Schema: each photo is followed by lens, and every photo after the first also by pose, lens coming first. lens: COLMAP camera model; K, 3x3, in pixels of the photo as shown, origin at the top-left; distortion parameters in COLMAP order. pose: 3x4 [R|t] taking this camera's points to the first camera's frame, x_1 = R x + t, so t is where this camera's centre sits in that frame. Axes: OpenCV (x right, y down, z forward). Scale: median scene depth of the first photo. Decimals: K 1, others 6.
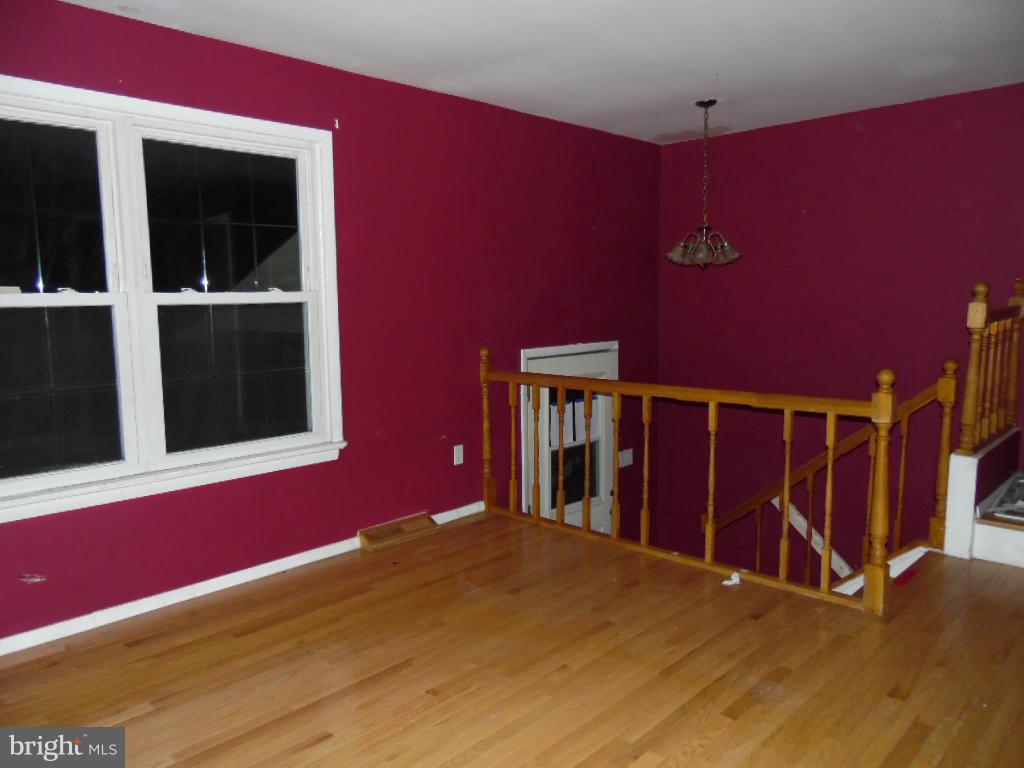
lens RADIAL K [[771.7, 0, 512.0], [0, 771.7, 384.0], [0, 0, 1]] dist [0.050167, 0.006715]
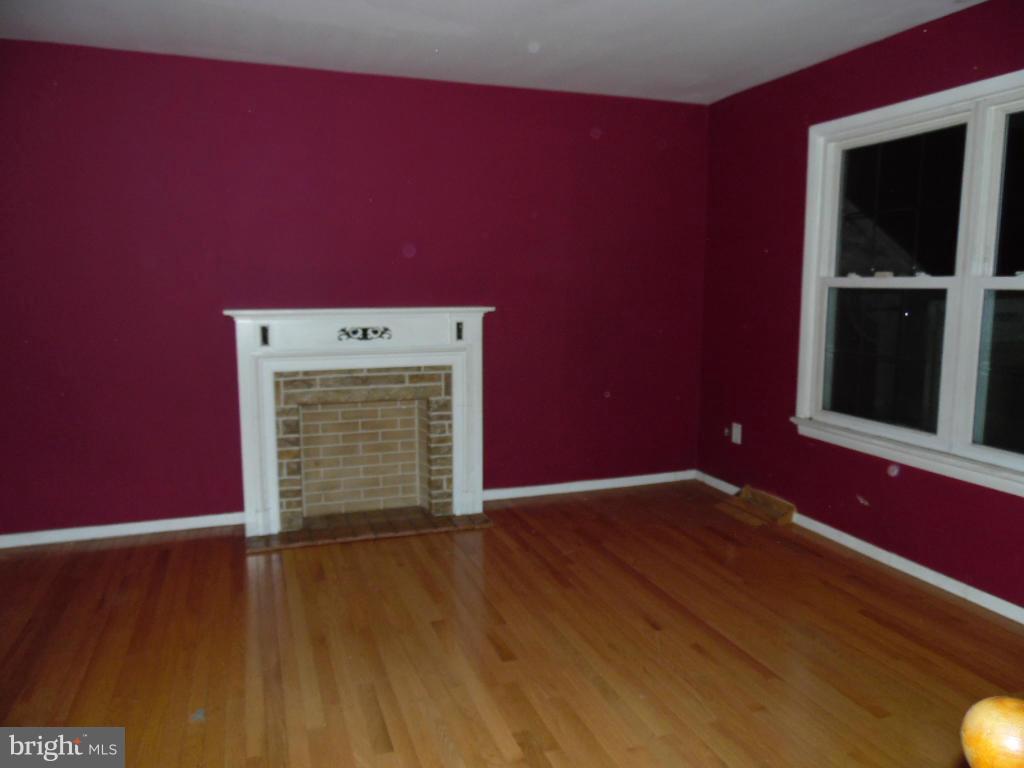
lens RADIAL K [[771.7, 0, 512.0], [0, 771.7, 384.0], [0, 0, 1]] dist [0.050167, 0.006715]
pose [[-0.458693, 0.129651, -0.879085, 0.715322], [-0.099335, 0.975616, 0.195719, -0.124646], [0.883025, 0.177099, -0.434630, 0.971158]]
